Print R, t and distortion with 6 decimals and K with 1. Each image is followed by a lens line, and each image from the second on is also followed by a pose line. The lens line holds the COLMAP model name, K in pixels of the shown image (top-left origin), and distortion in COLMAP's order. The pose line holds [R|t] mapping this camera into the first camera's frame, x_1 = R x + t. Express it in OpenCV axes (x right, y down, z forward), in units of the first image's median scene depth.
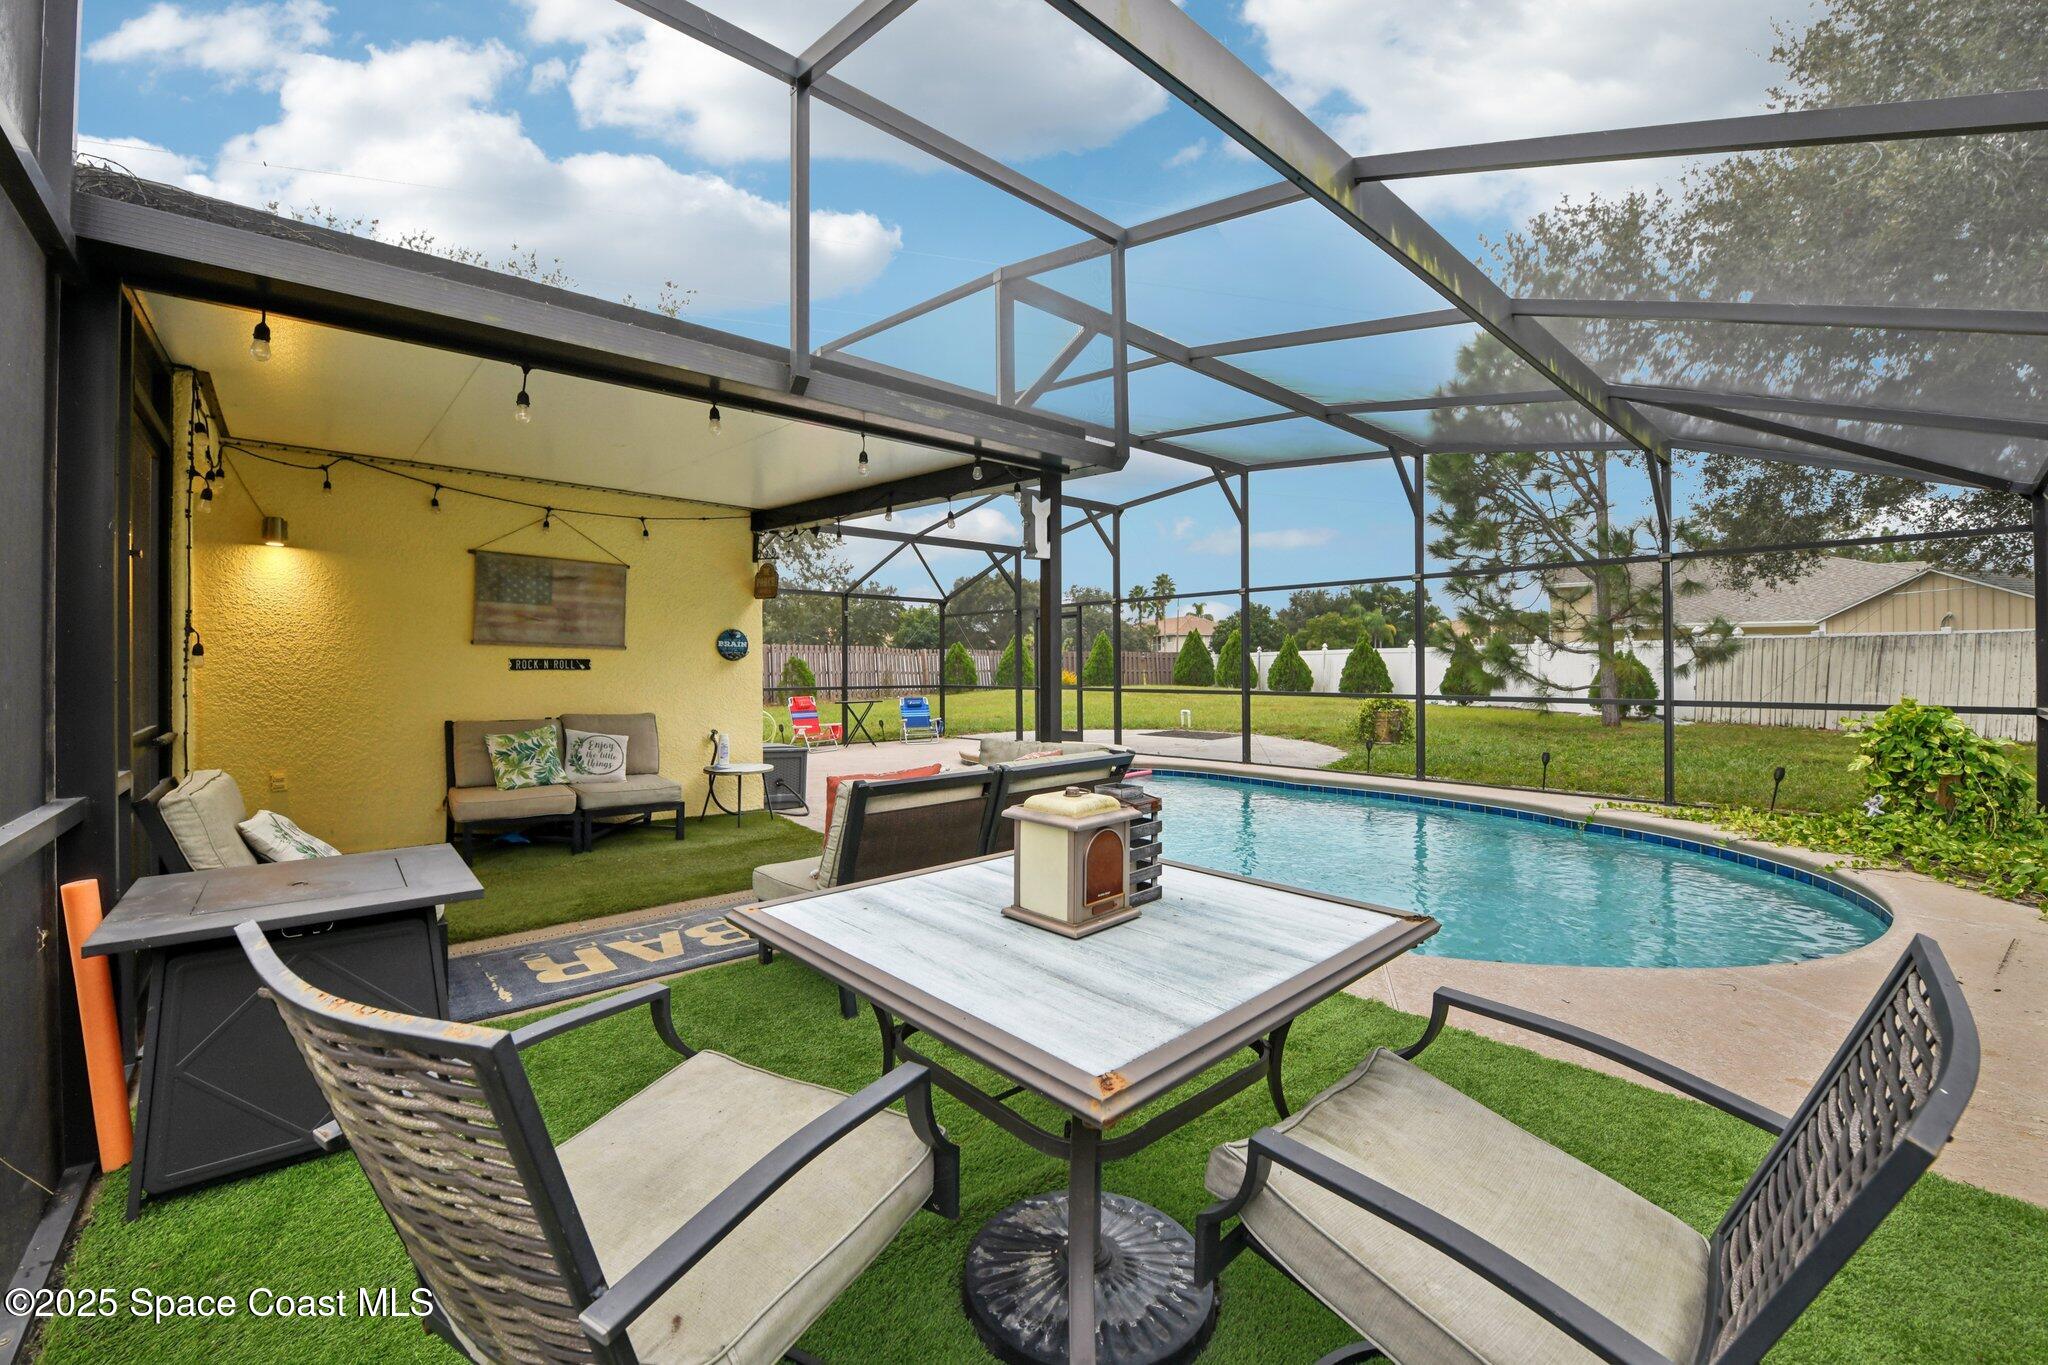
lens RADIAL K [[810.0, 0, 1024.0], [0, 810.0, 682.5], [0, 0, 1]] dist [0.000056, -0.000013]
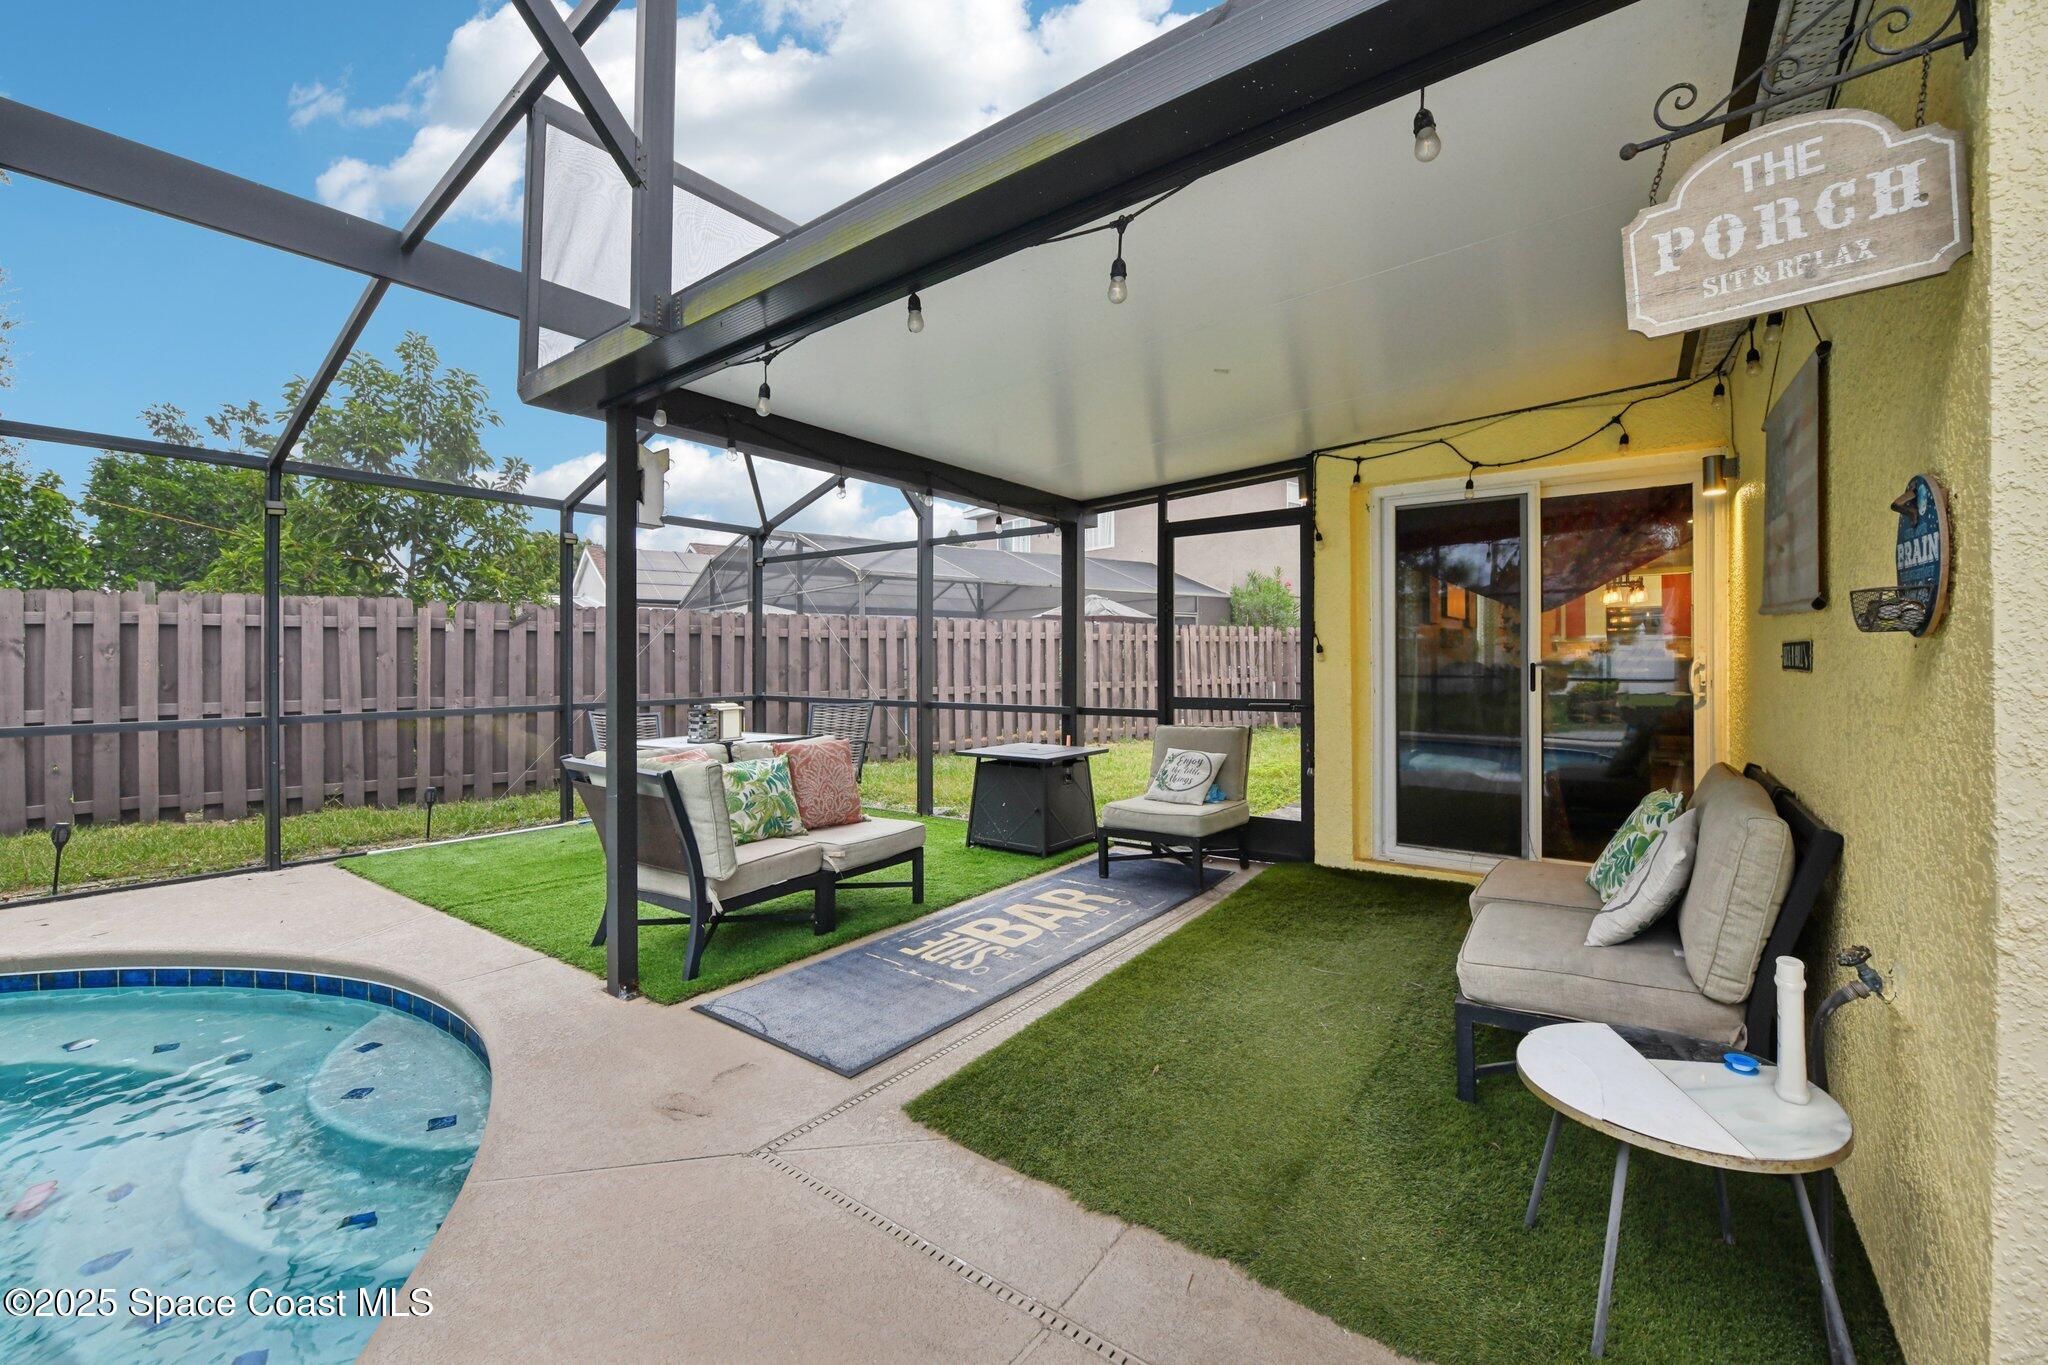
lens RADIAL K [[829.2, 0, 999.9], [0, 829.2, 653.3], [0, 0, 1]] dist [0.000138, 0.000006]
pose [[-0.984579, 0.001453, -0.174936, -0.198475], [0.001034, 0.999996, 0.002486, -0.036849], [0.174939, 0.002267, -0.984577, 2.078016]]
